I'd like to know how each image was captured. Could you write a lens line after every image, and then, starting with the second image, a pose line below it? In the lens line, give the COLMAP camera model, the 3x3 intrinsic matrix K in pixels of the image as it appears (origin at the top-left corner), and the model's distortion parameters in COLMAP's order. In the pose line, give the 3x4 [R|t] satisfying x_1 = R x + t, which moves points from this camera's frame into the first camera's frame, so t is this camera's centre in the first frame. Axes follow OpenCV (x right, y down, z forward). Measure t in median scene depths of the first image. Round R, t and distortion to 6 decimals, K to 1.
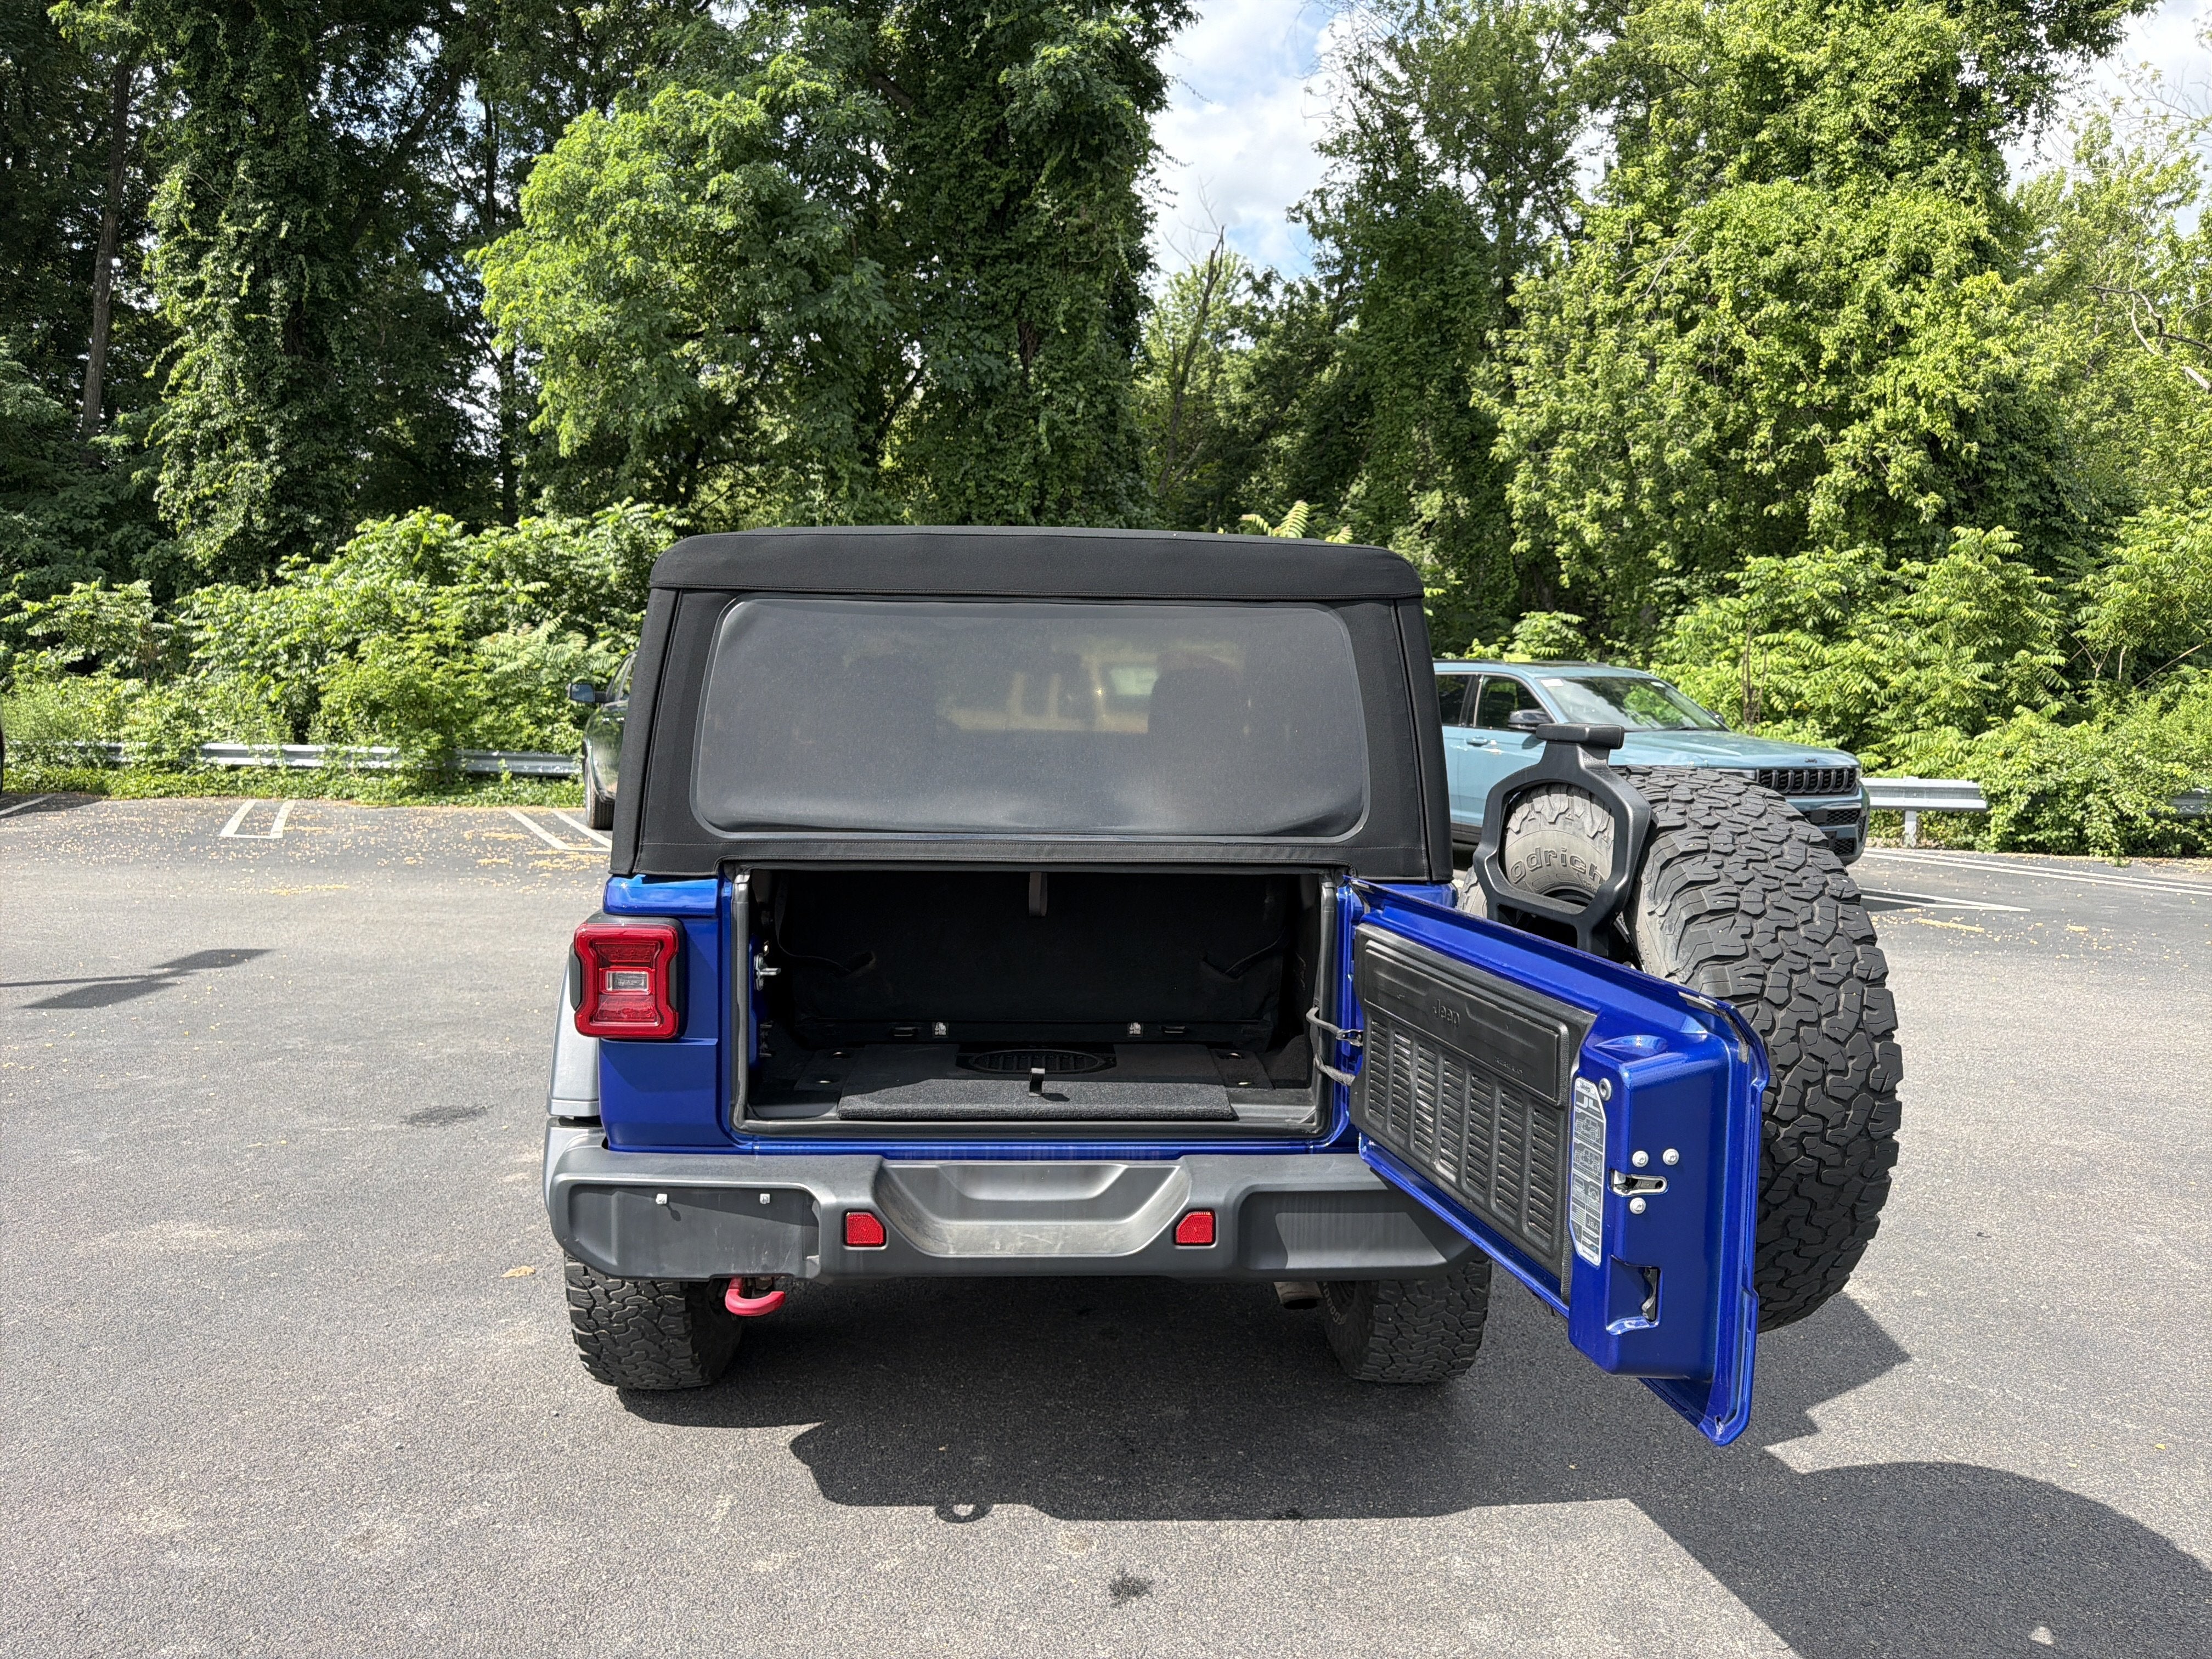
lens RADIAL K [[1582.5, 0, 1100.7], [0, 1582.5, 834.9], [0, 0, 1]] dist [0.034093, -0.033320]
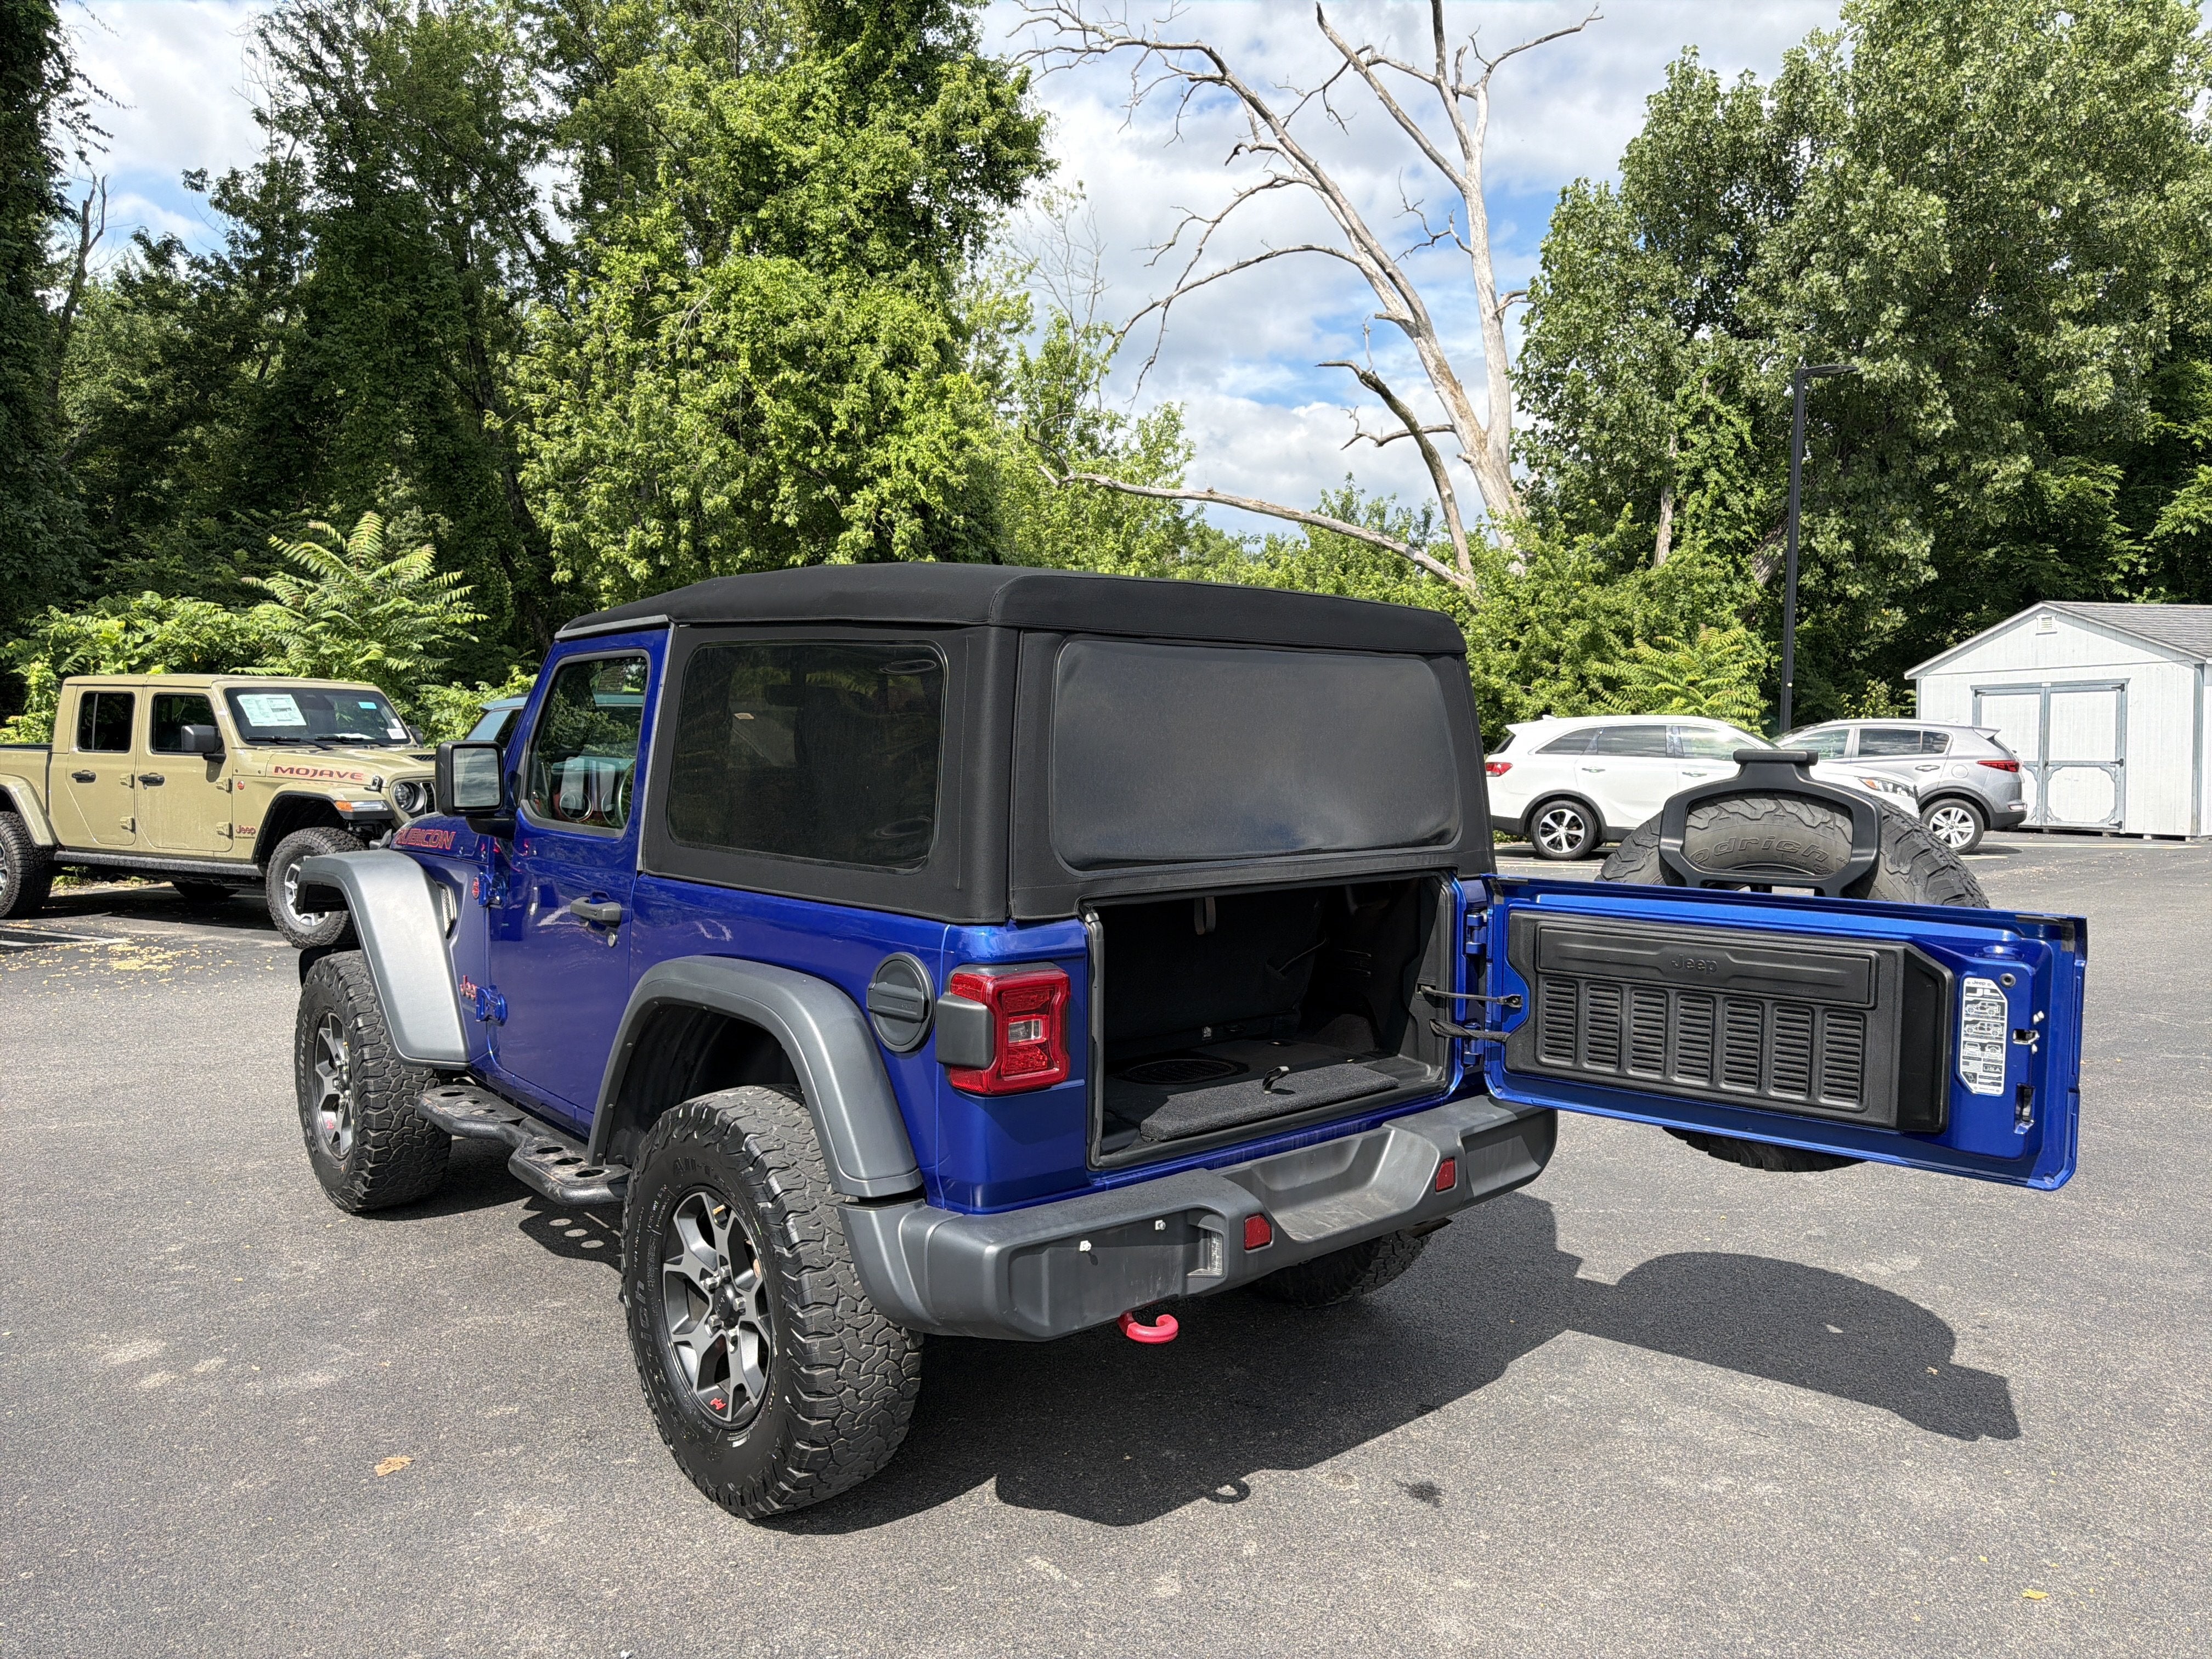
lens RADIAL K [[1561.2, 0, 1126.4], [0, 1561.2, 873.1], [0, 0, 1]] dist [0.026687, -0.041519]
pose [[0.768624, -0.059978, 0.636883, -0.097644], [0.057263, 0.998049, 0.024882, -0.002436], [-0.637132, 0.017345, 0.770559, 0.027801]]
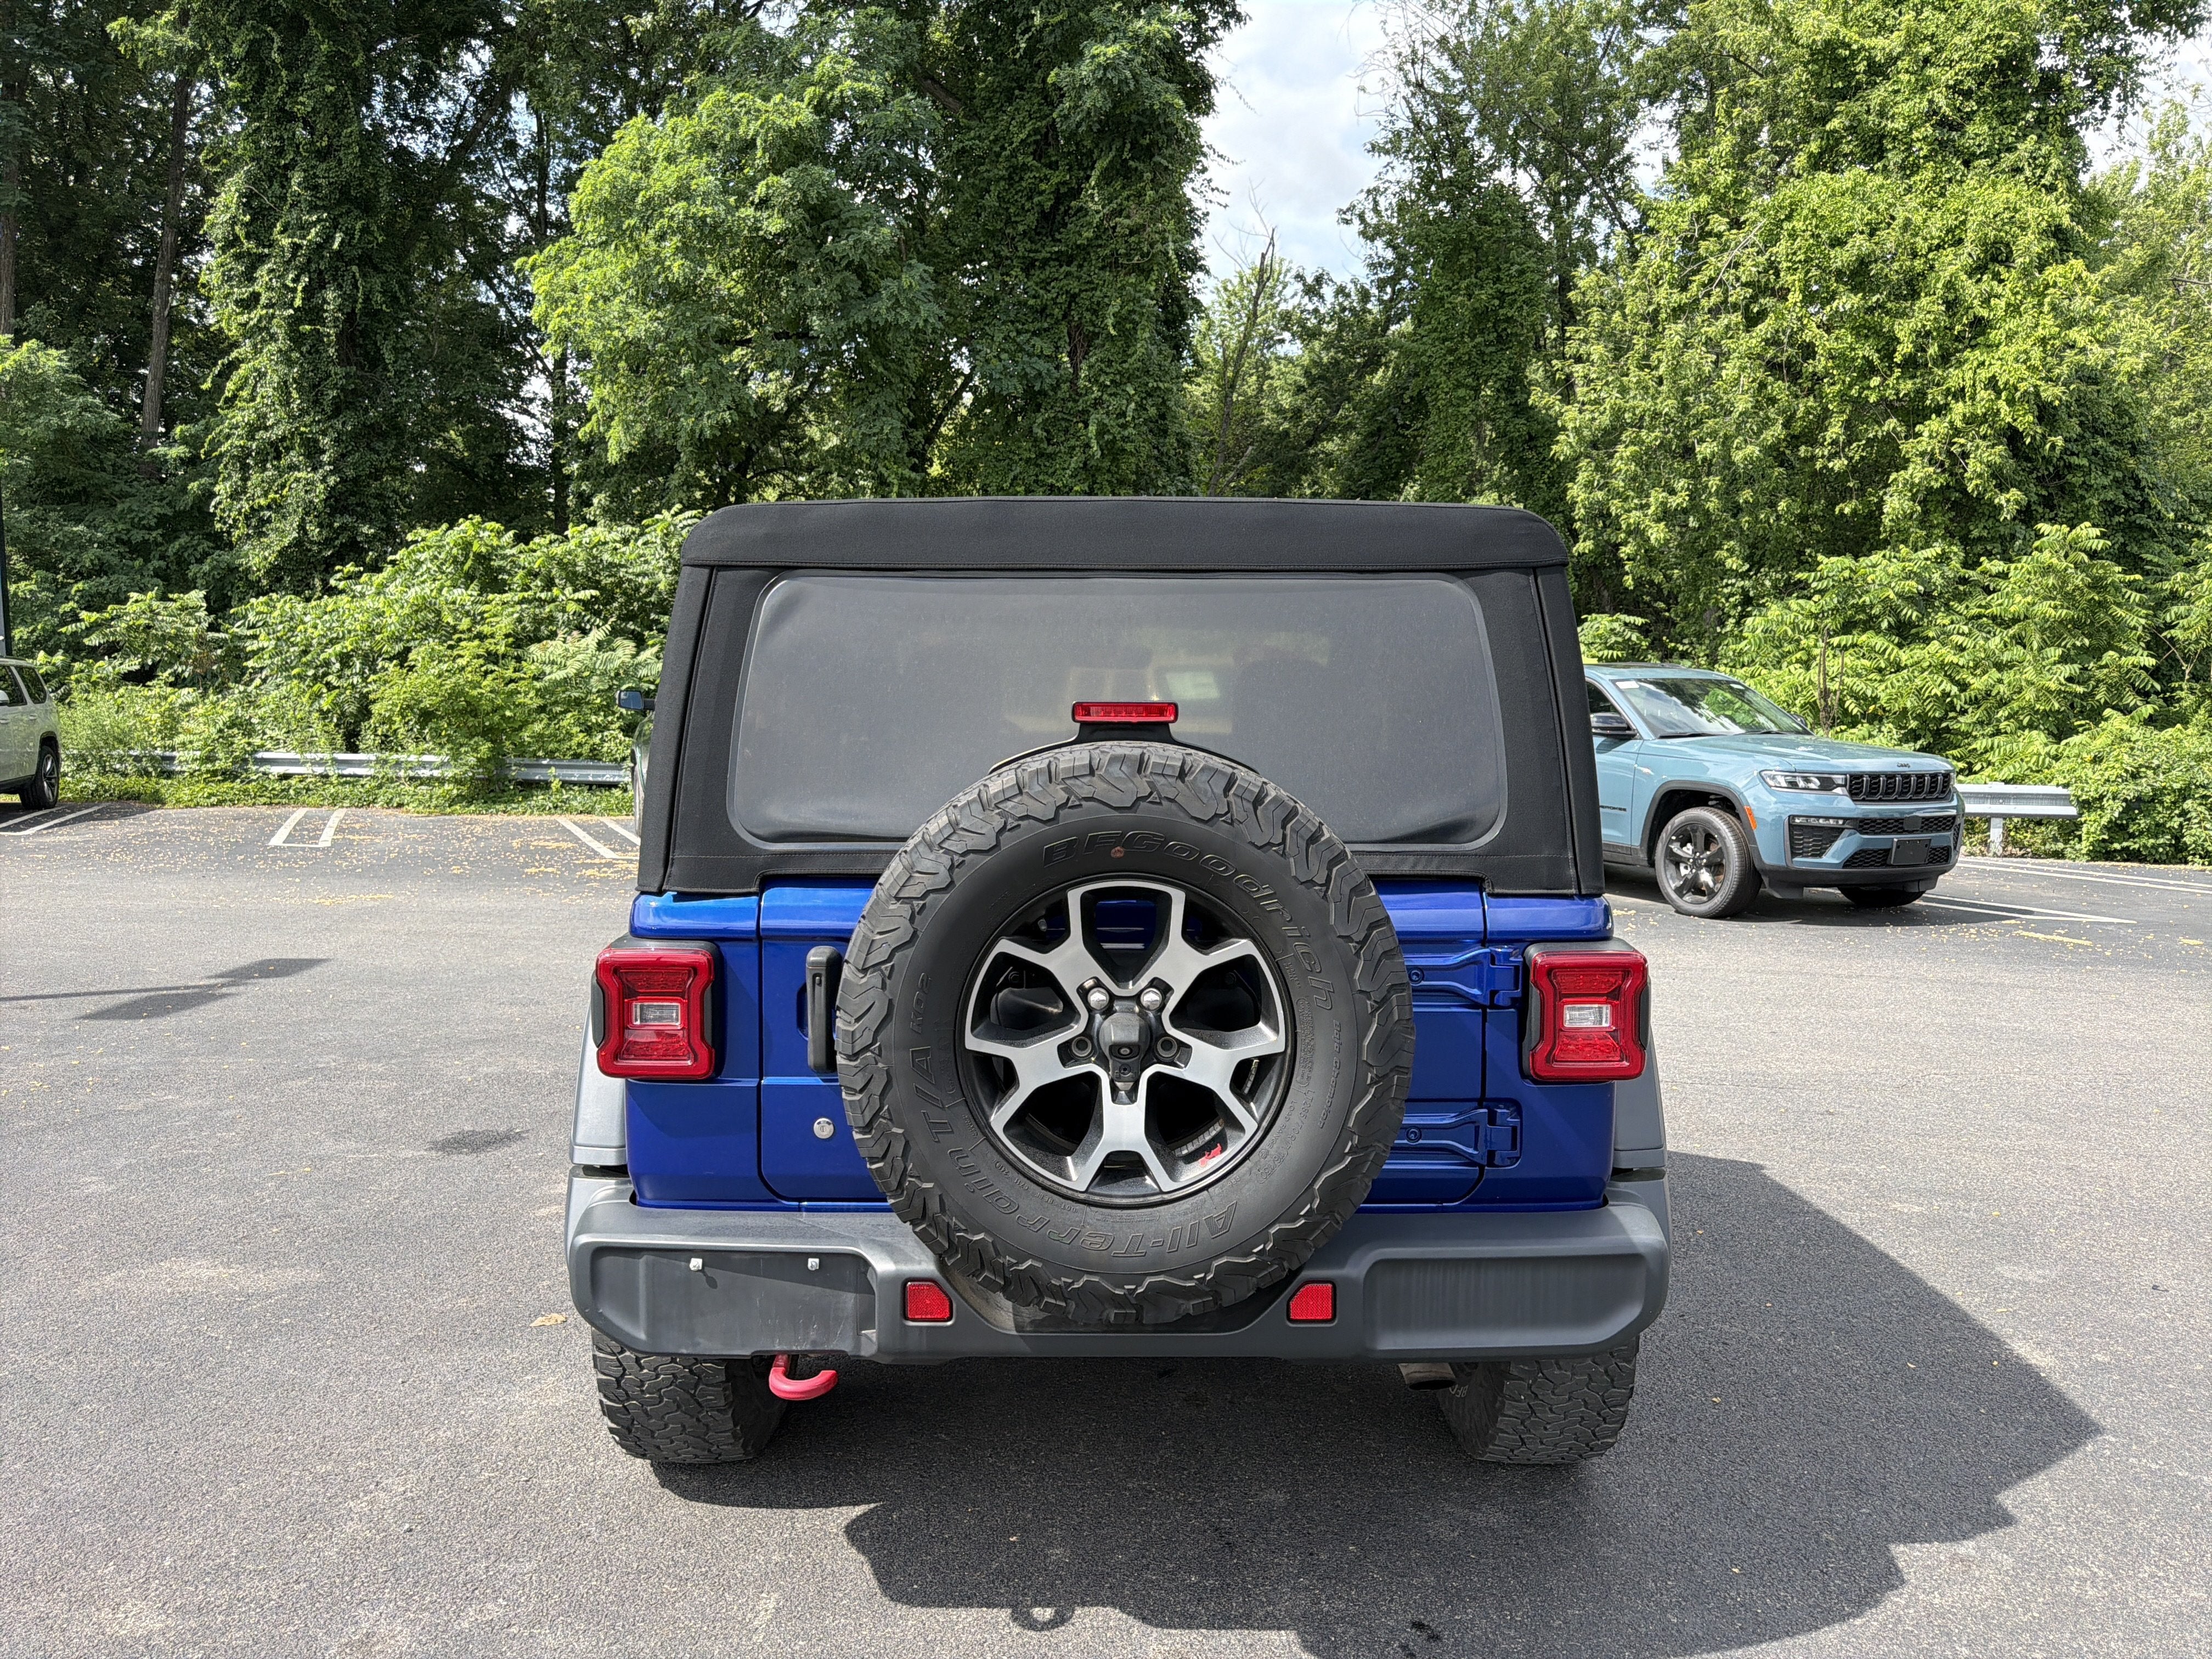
lens RADIAL K [[1579.6, 0, 1100.8], [0, 1579.6, 836.5], [0, 0, 1]] dist [0.039990, -0.037158]
pose [[0.999576, -0.000595, -0.029122, -0.003398], [0.000482, 0.999992, -0.003909, -0.000169], [0.029124, 0.003893, 0.999568, 0.015558]]
